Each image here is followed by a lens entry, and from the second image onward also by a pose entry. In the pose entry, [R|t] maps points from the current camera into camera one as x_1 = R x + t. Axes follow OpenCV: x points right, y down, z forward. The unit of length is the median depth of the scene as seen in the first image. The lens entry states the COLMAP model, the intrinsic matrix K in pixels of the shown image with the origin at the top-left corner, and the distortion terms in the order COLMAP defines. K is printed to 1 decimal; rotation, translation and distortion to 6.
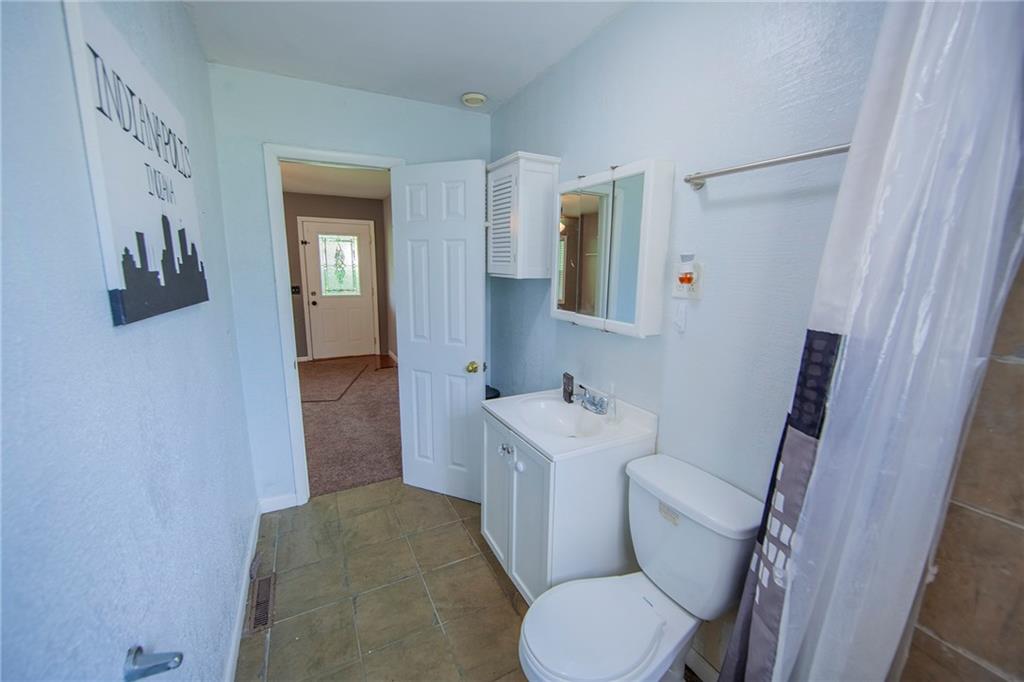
lens RADIAL K [[406.5, 0, 518.3], [0, 406.5, 348.6], [0, 0, 1]] dist [-0.009218, 0.000482]
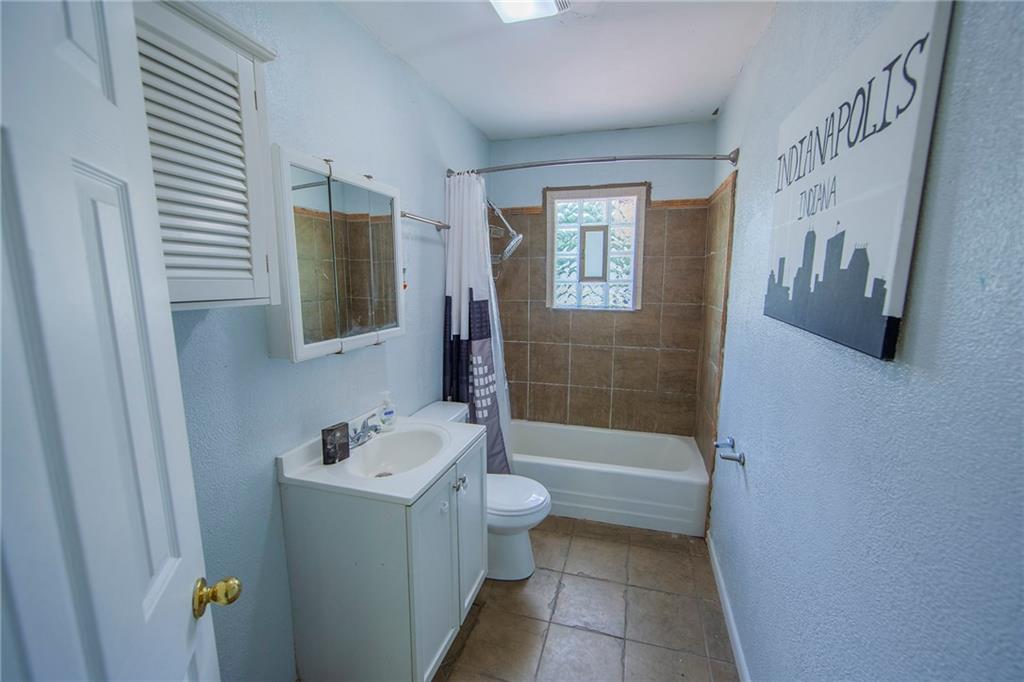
lens RADIAL K [[406.5, 0, 516.4], [0, 406.5, 340.5], [0, 0, 1]] dist [-0.009218, 0.000482]
pose [[-0.716587, -0.118971, 0.687276, -0.970096], [0.130612, 0.945028, 0.299772, -0.421393], [-0.685159, 0.304579, -0.661656, 1.992247]]
